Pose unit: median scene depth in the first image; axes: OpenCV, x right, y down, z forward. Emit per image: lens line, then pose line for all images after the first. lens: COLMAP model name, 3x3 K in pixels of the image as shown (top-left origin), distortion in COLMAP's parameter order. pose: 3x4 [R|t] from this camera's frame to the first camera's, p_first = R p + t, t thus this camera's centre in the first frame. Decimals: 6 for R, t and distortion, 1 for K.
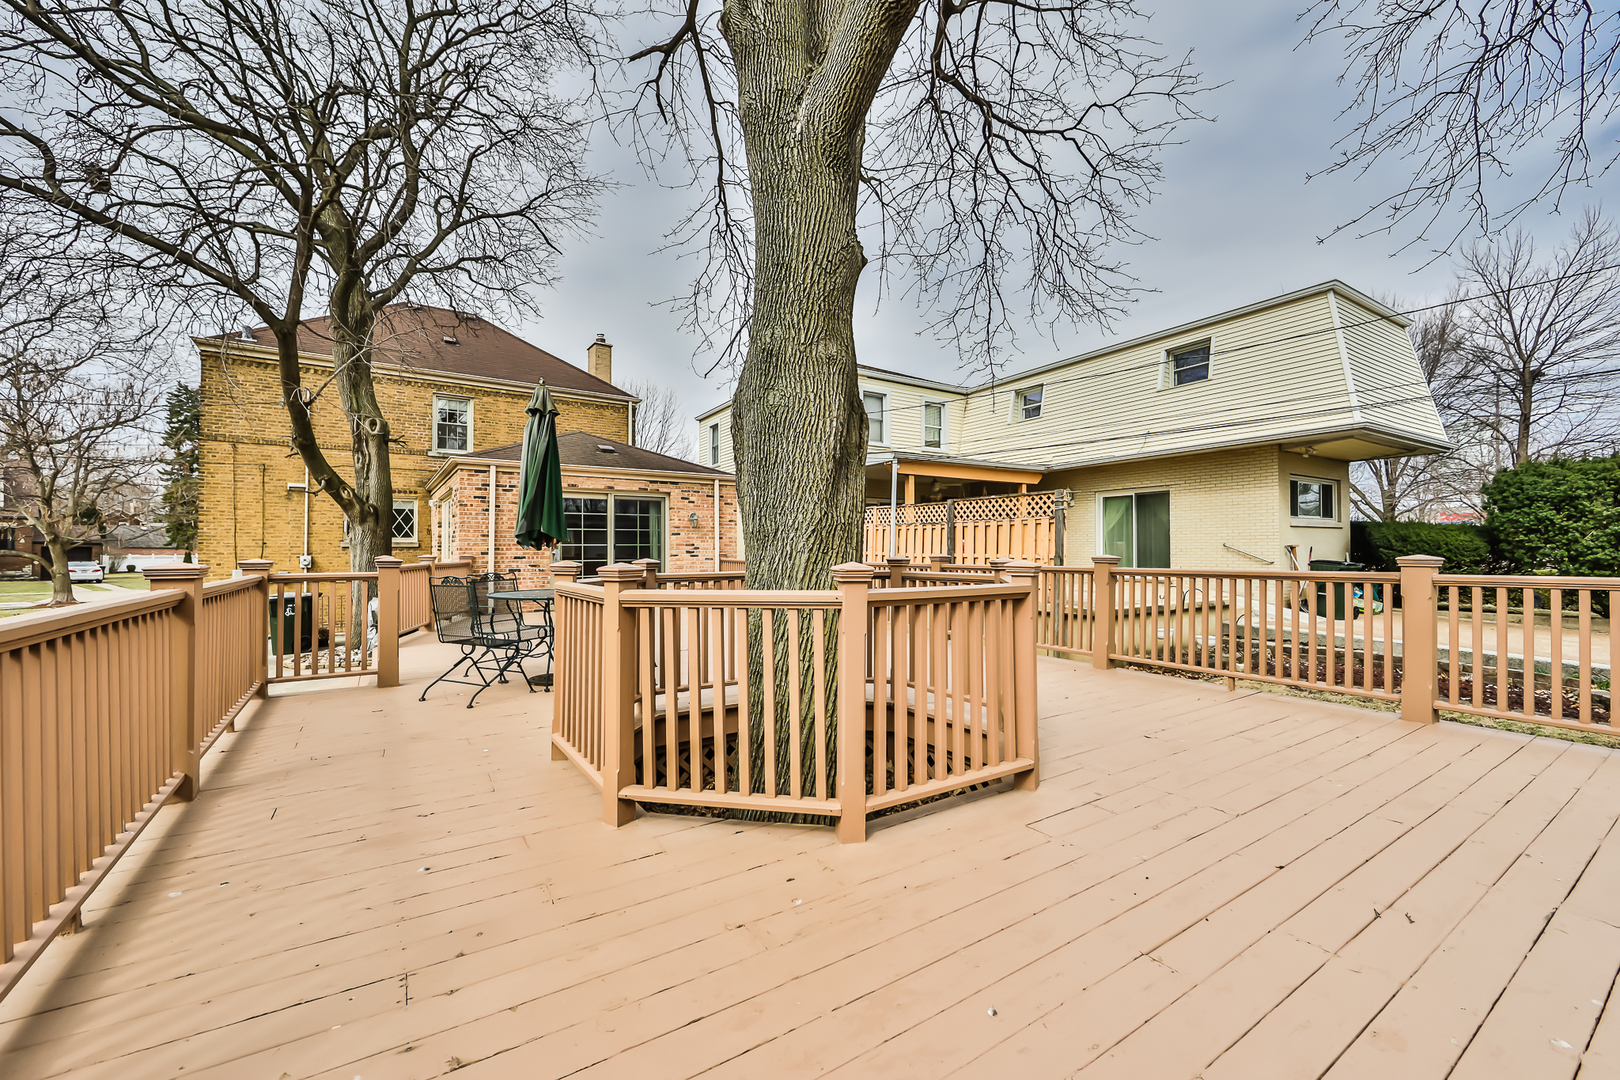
lens RADIAL K [[639.4, 0, 808.5], [0, 639.4, 541.6], [0, 0, 1]] dist [-0.014454, 0.003861]
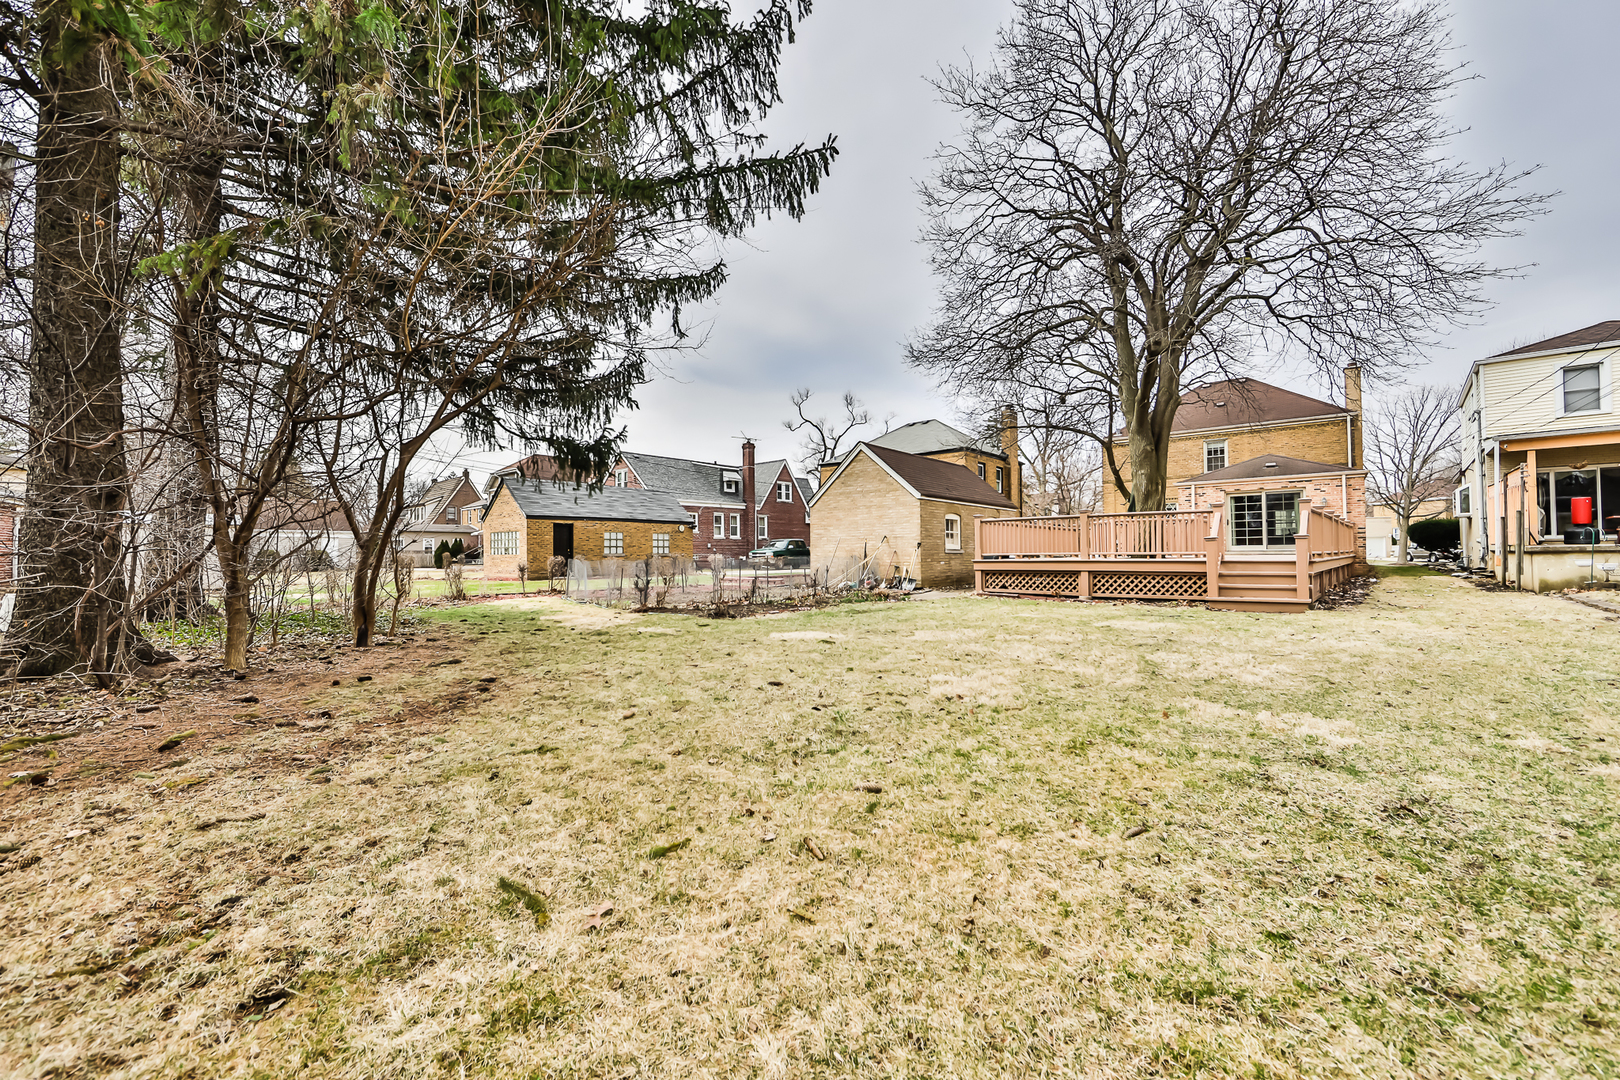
lens RADIAL K [[639.4, 0, 808.5], [0, 639.4, 541.6], [0, 0, 1]] dist [-0.014454, 0.003861]
pose [[0.272543, -0.017293, -0.961988, 1.005589], [0.021448, 0.999699, -0.011895, 0.056774], [0.961905, -0.017391, 0.272832, -0.687166]]
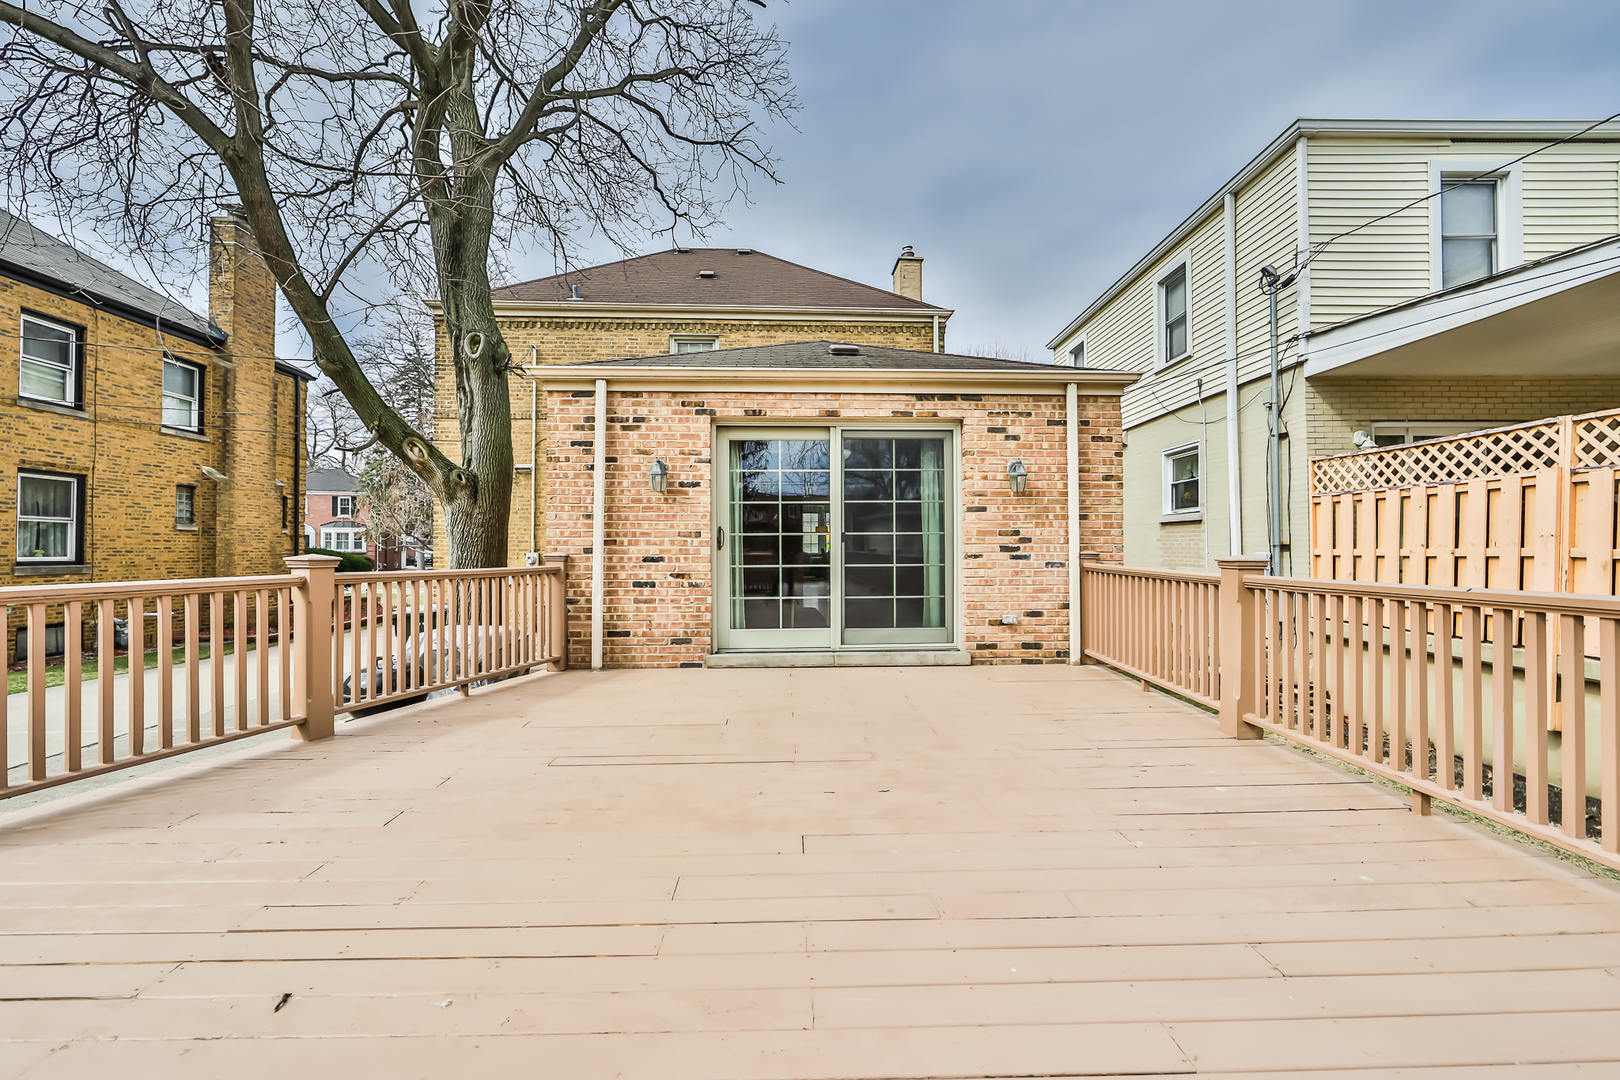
lens RADIAL K [[639.4, 0, 808.5], [0, 639.4, 541.6], [0, 0, 1]] dist [-0.014454, 0.003861]
pose [[0.847343, -0.004116, -0.531030, -0.067158], [0.006155, 0.999979, 0.002071, 0.009429], [0.531010, -0.005024, 0.847351, 0.548669]]
